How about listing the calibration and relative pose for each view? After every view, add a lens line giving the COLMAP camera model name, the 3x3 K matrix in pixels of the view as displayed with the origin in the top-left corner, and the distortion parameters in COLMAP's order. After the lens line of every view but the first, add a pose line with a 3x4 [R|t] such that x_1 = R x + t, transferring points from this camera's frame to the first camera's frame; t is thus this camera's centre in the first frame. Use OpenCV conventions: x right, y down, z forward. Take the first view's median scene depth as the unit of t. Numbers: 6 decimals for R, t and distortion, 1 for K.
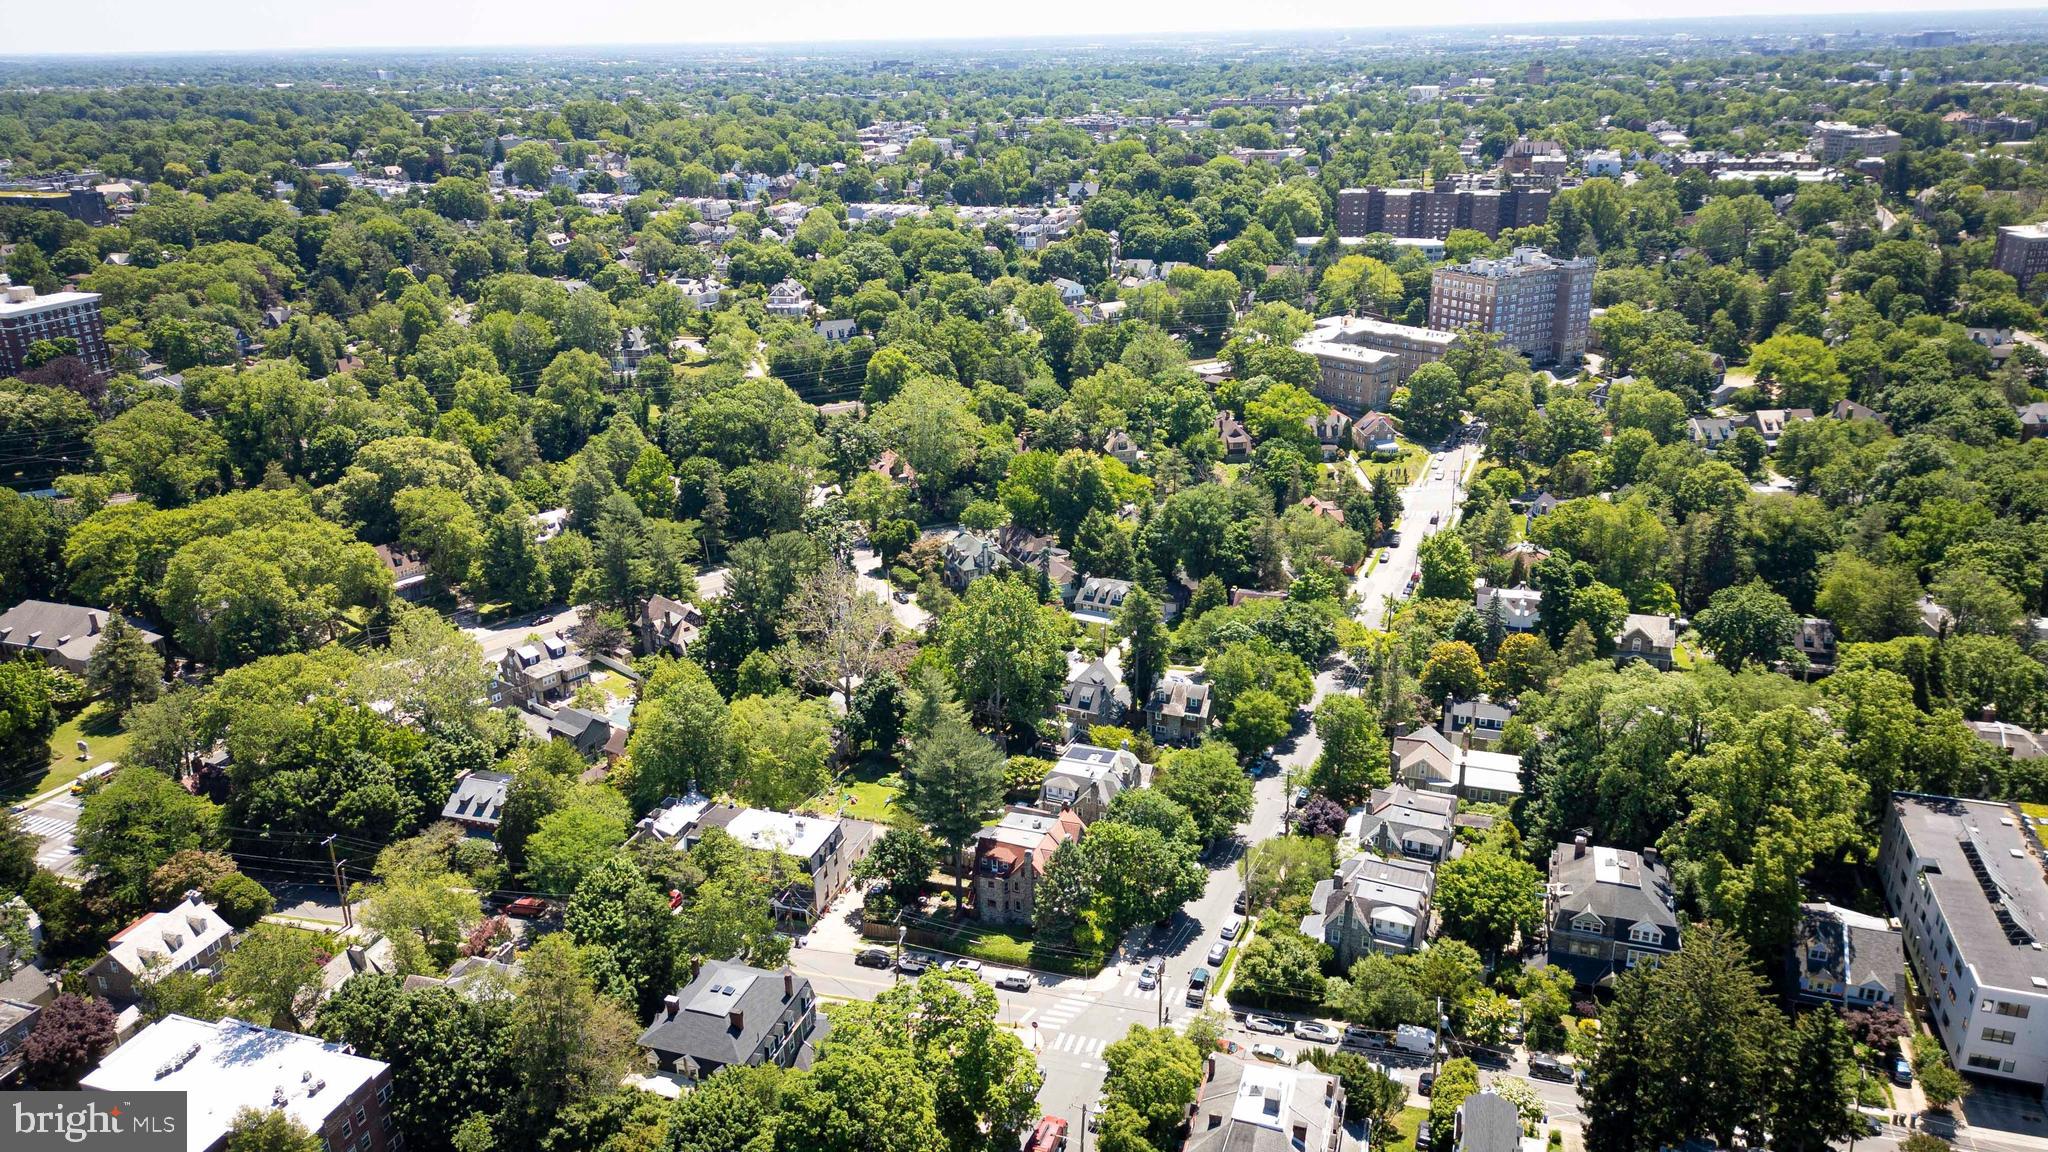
lens RADIAL K [[1391.3, 0, 1024.0], [0, 1391.3, 576.0], [0, 0, 1]] dist [0.000472, -0.000019]
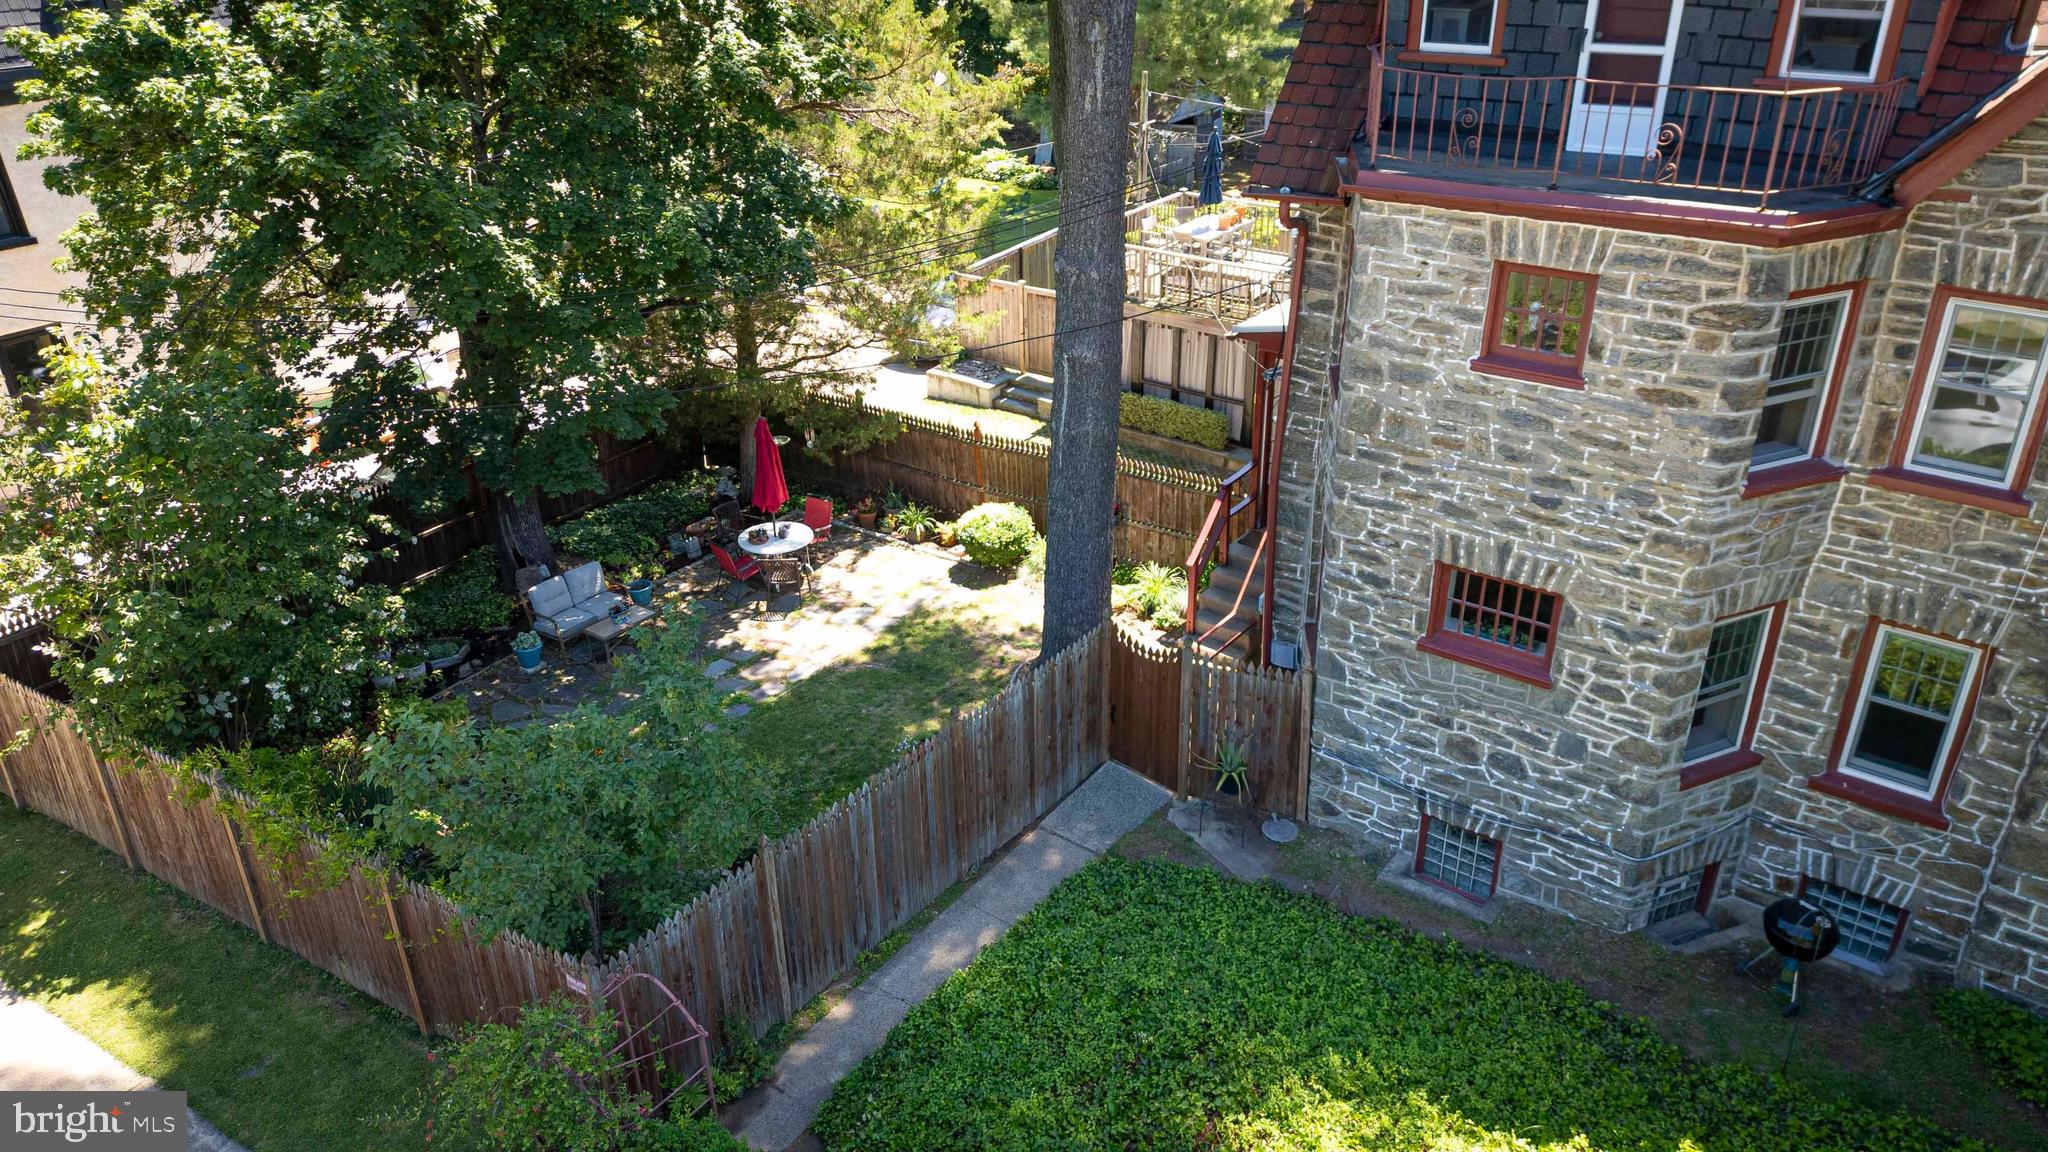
lens RADIAL K [[1433.5, 0, 1027.3], [0, 1433.5, 576.4], [0, 0, 1]] dist [0.063565, -0.066819]
pose [[0.969892, 0.115823, -0.214229, -0.025061], [-0.086391, 0.986089, 0.142005, 0.184100], [0.227696, -0.119222, 0.966406, 0.758618]]
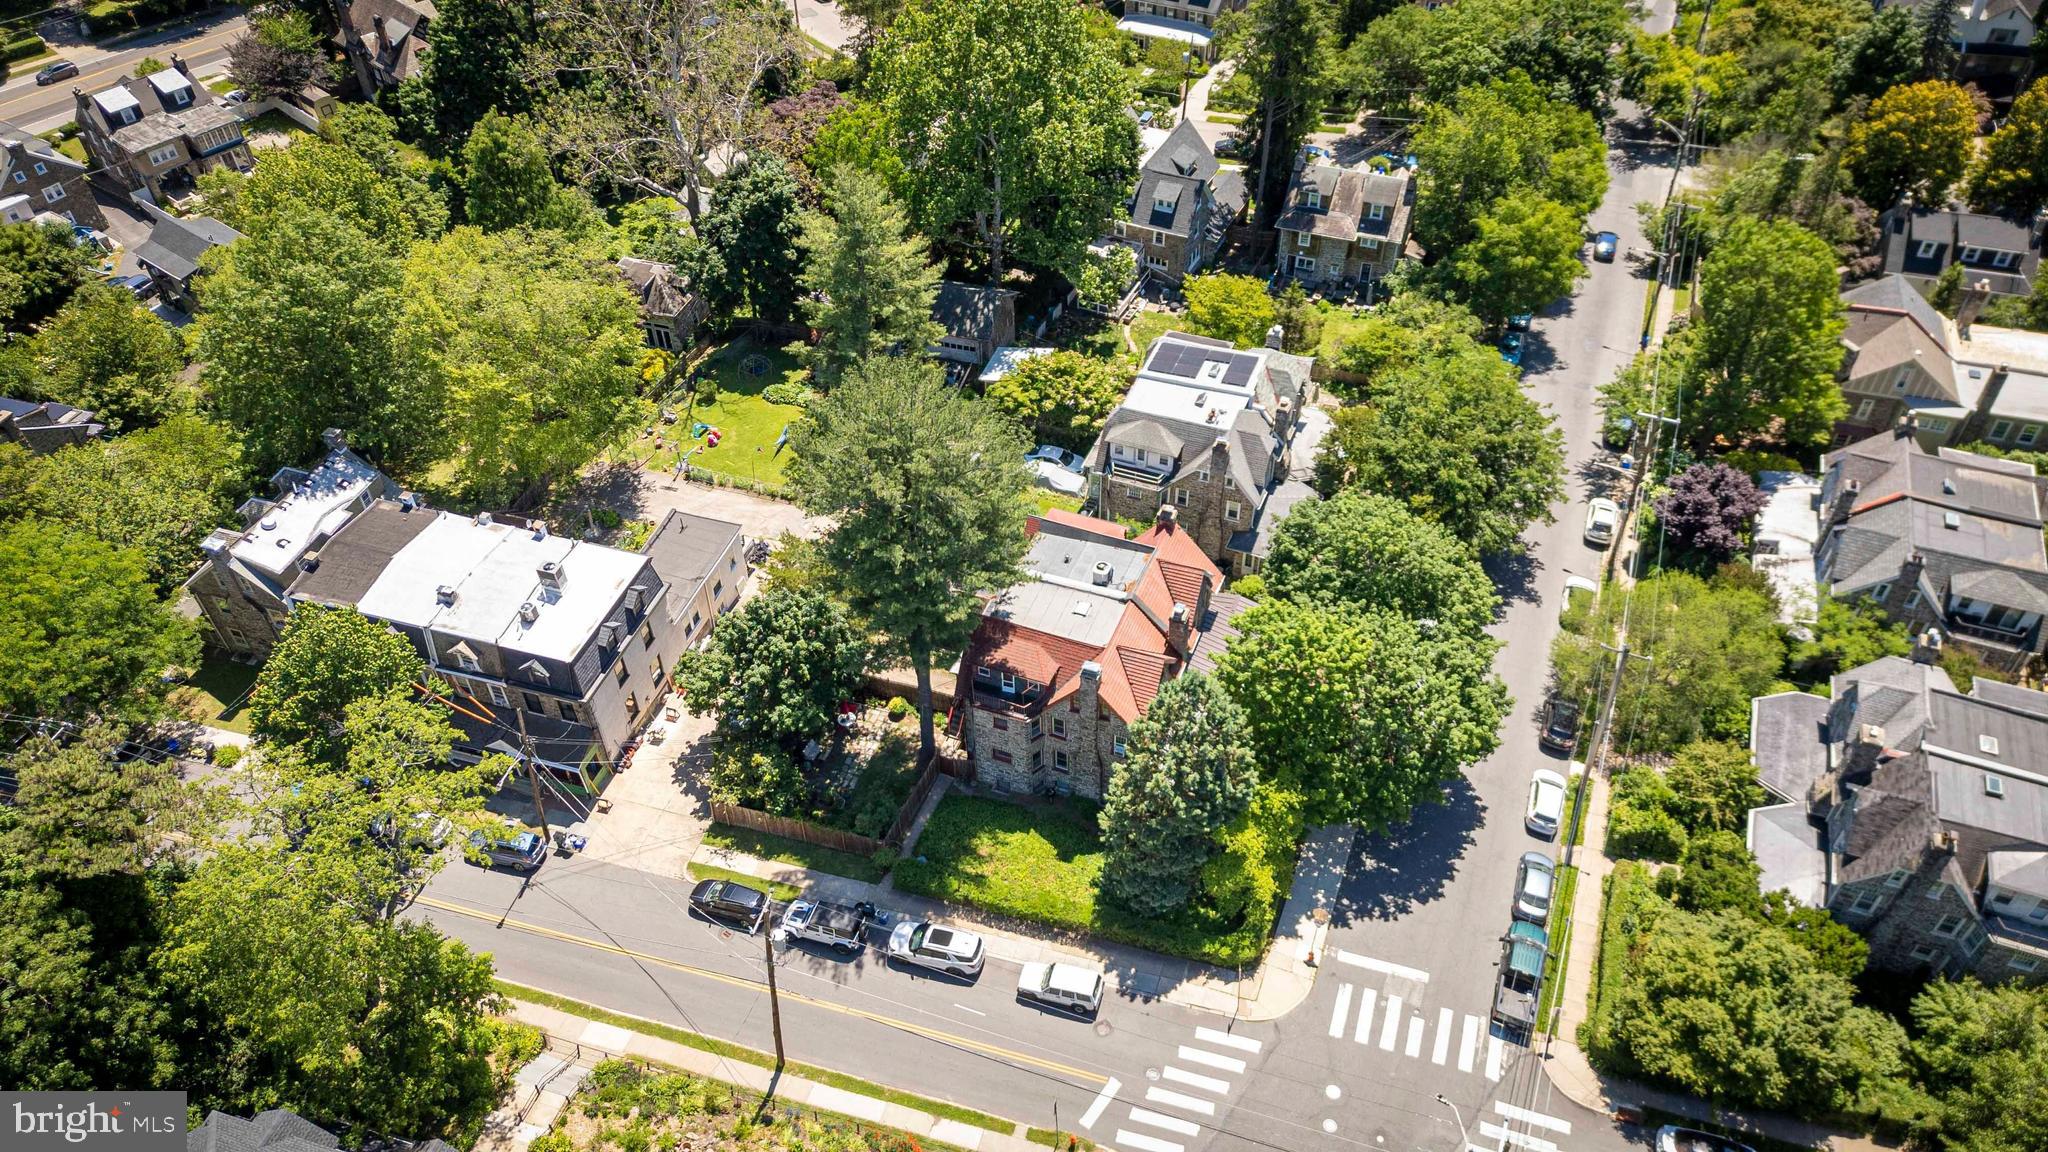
lens RADIAL K [[1406.5, 0, 1030.5], [0, 1406.5, 559.5], [0, 0, 1]] dist [0.081767, -0.086817]
pose [[0.999807, -0.011376, 0.016038, -0.016848], [0.004212, 0.920628, 0.390419, 0.004055], [-0.019207, -0.390276, 0.920497, 0.504414]]
